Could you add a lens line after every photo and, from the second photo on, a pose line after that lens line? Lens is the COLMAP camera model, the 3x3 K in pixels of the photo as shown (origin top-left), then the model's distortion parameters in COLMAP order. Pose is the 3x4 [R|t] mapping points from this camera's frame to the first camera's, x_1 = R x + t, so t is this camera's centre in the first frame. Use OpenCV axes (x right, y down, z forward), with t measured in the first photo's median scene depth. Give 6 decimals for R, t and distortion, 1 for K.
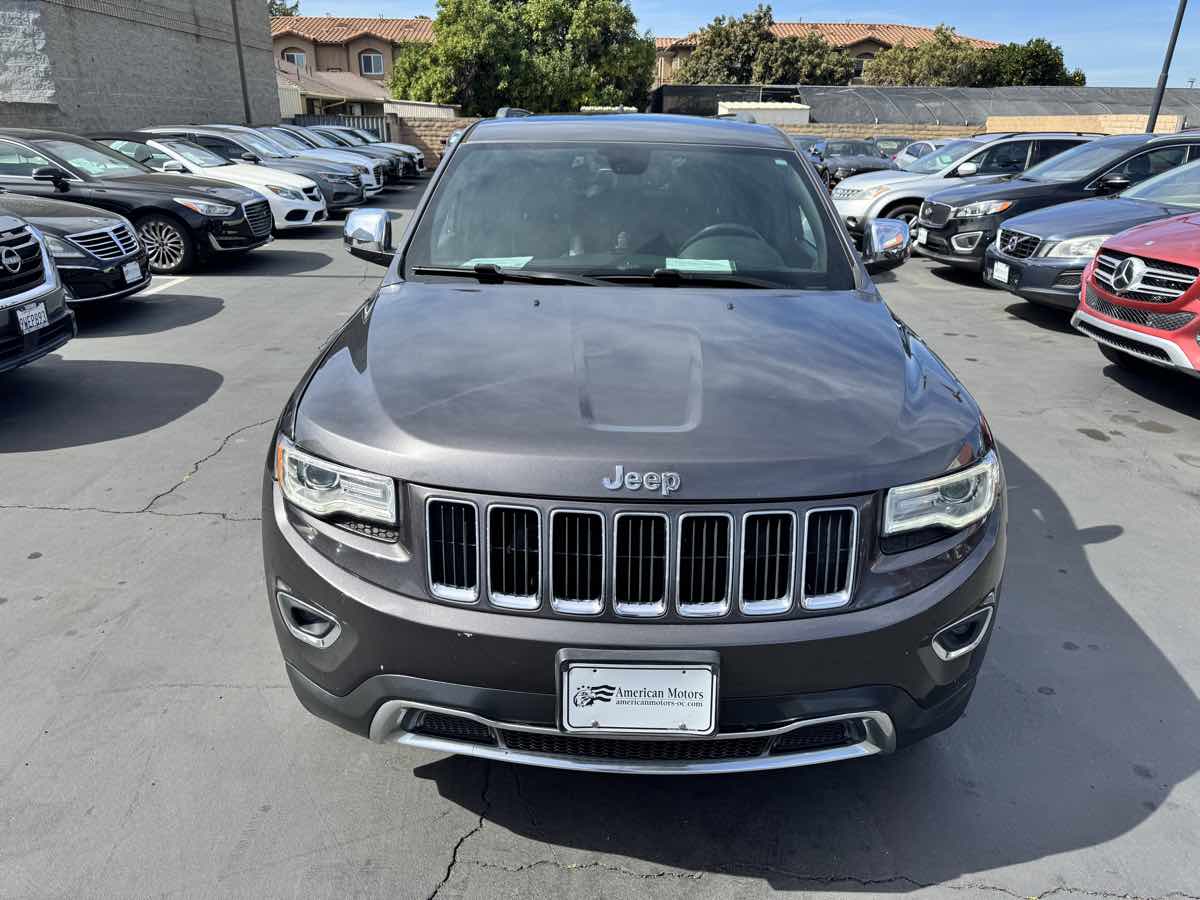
lens RADIAL K [[875.3, 0, 603.1], [0, 875.3, 454.4], [0, 0, 1]] dist [0.009075, -0.007135]
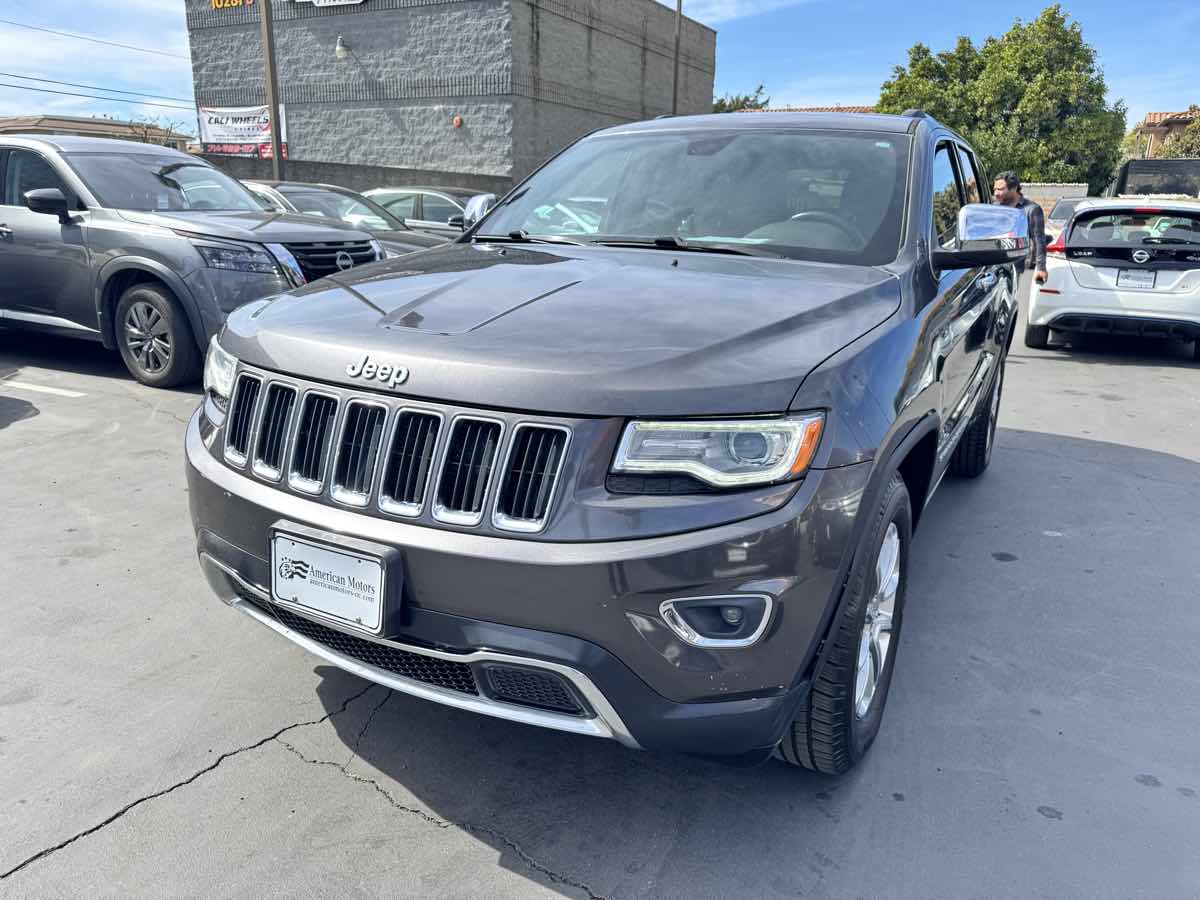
lens RADIAL K [[871.3, 0, 594.3], [0, 871.3, 457.2], [0, 0, 1]] dist [0.005876, -0.002972]
pose [[0.872353, 0.139019, -0.468694, 0.255707], [-0.180189, 0.982651, -0.043912, 0.043126], [0.454458, 0.122760, 0.882269, 0.081727]]
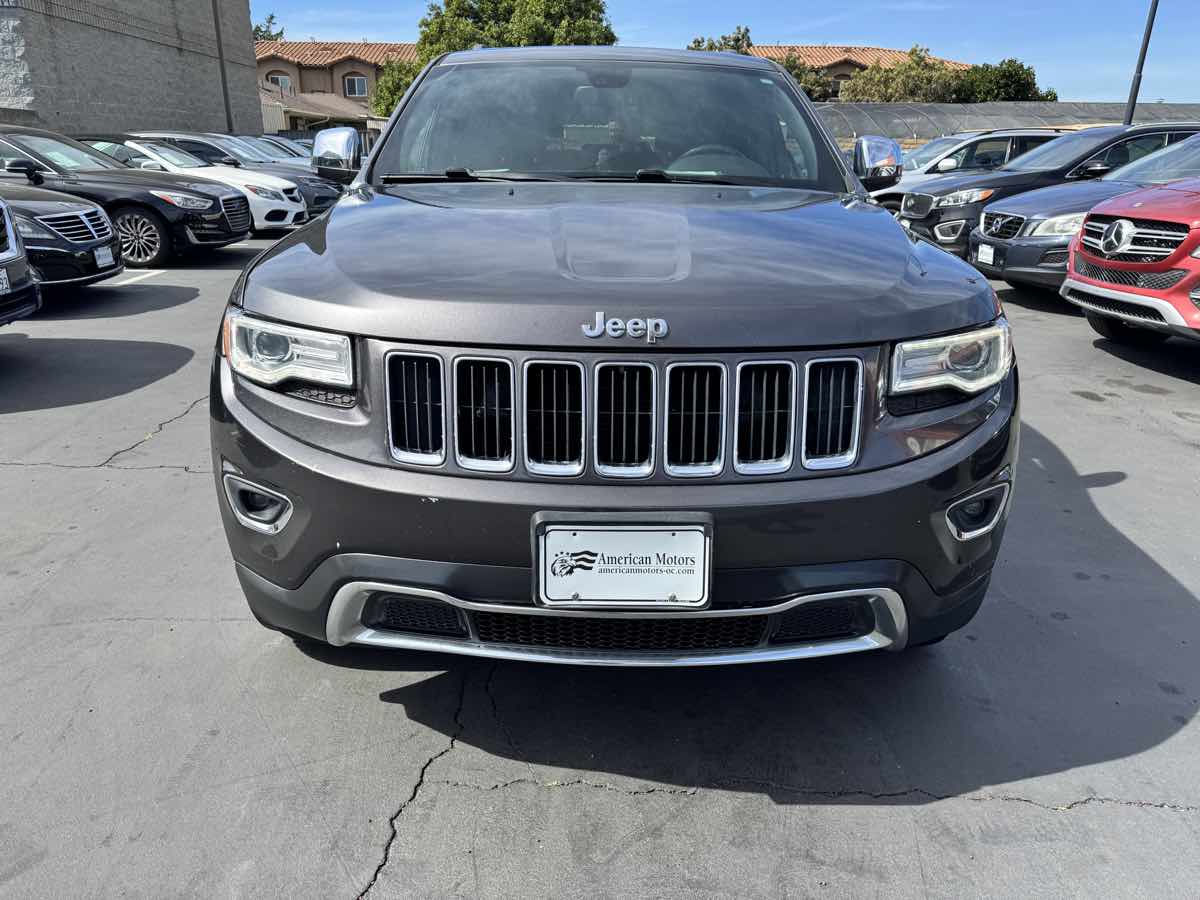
lens RADIAL K [[873.1, 0, 600.0], [0, 873.1, 445.8], [0, 0, 1]] dist [0.008457, -0.006514]
pose [[0.999868, -0.009125, 0.013469, 0.001855], [0.009629, 0.999237, -0.037860, 0.064073], [-0.013114, 0.037985, 0.999192, 0.035656]]
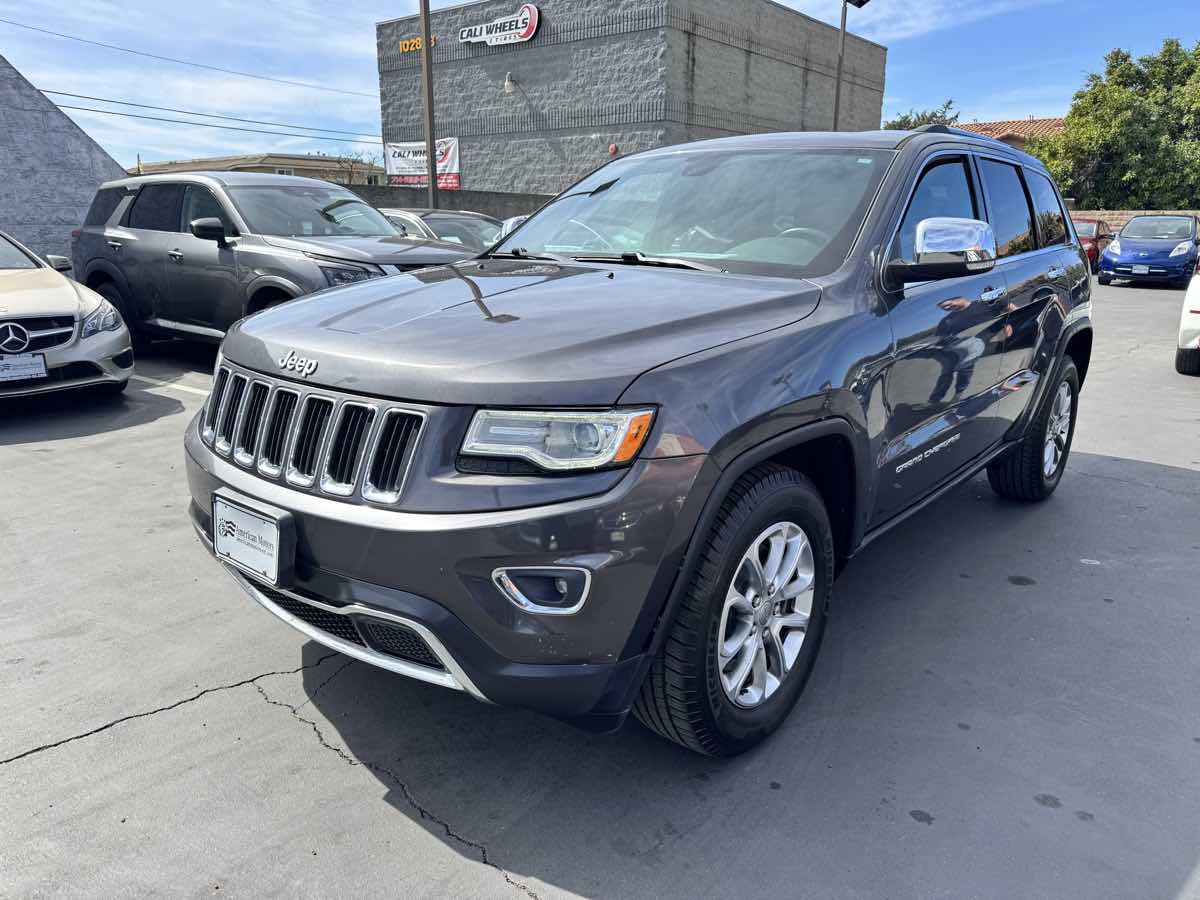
lens RADIAL K [[865.3, 0, 599.4], [0, 865.3, 460.3], [0, 0, 1]] dist [0.036212, -0.037978]
pose [[0.759225, 0.160824, -0.630645, 0.384567], [-0.227014, 0.973570, -0.025024, 0.032110], [0.609953, 0.162164, 0.775668, 0.120442]]
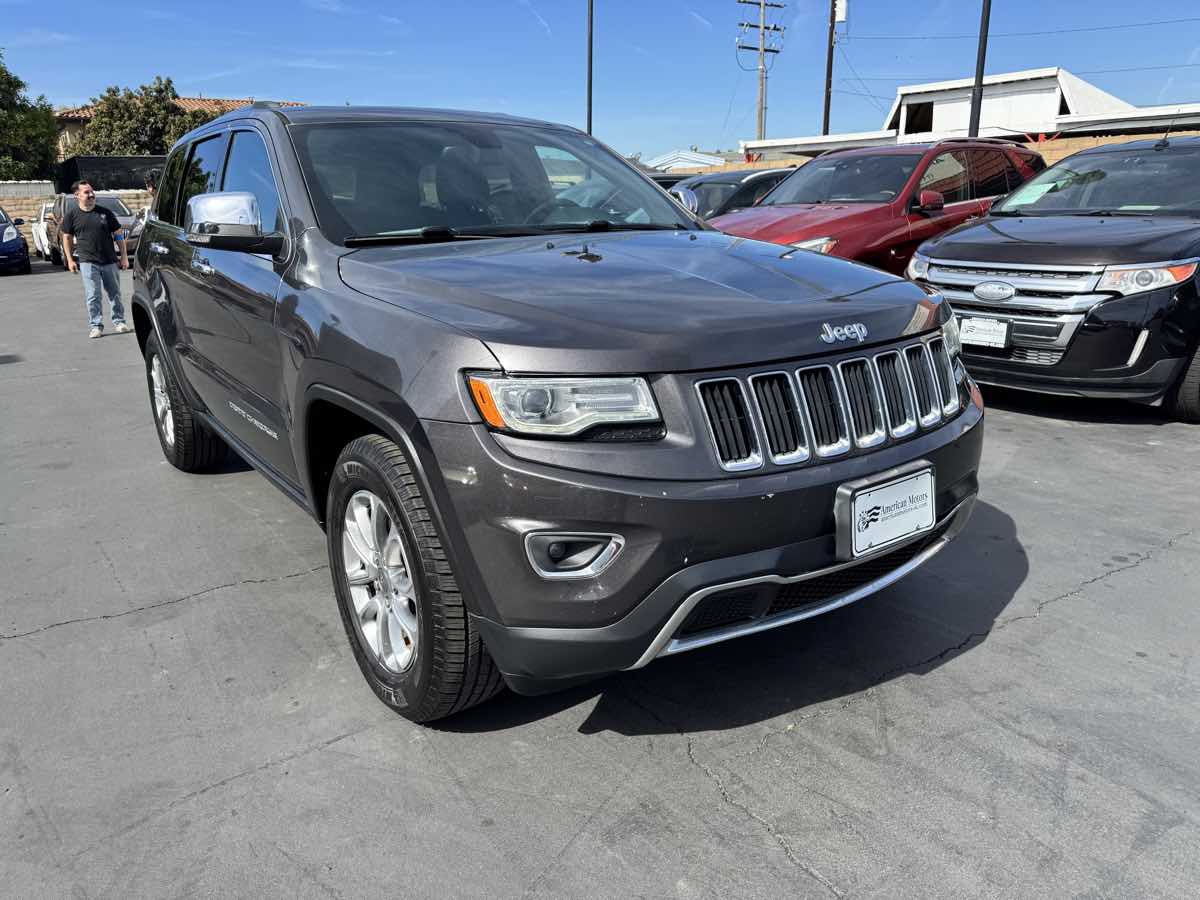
lens RADIAL K [[866.0, 0, 600.0], [0, 866.0, 450.0], [0, 0, 1]] dist [0.008318, 0.003616]
pose [[0.801778, -0.201896, 0.562486, -0.307672], [0.248023, 0.968737, -0.005822, 0.036559], [-0.543725, 0.144177, 0.826786, 0.082035]]
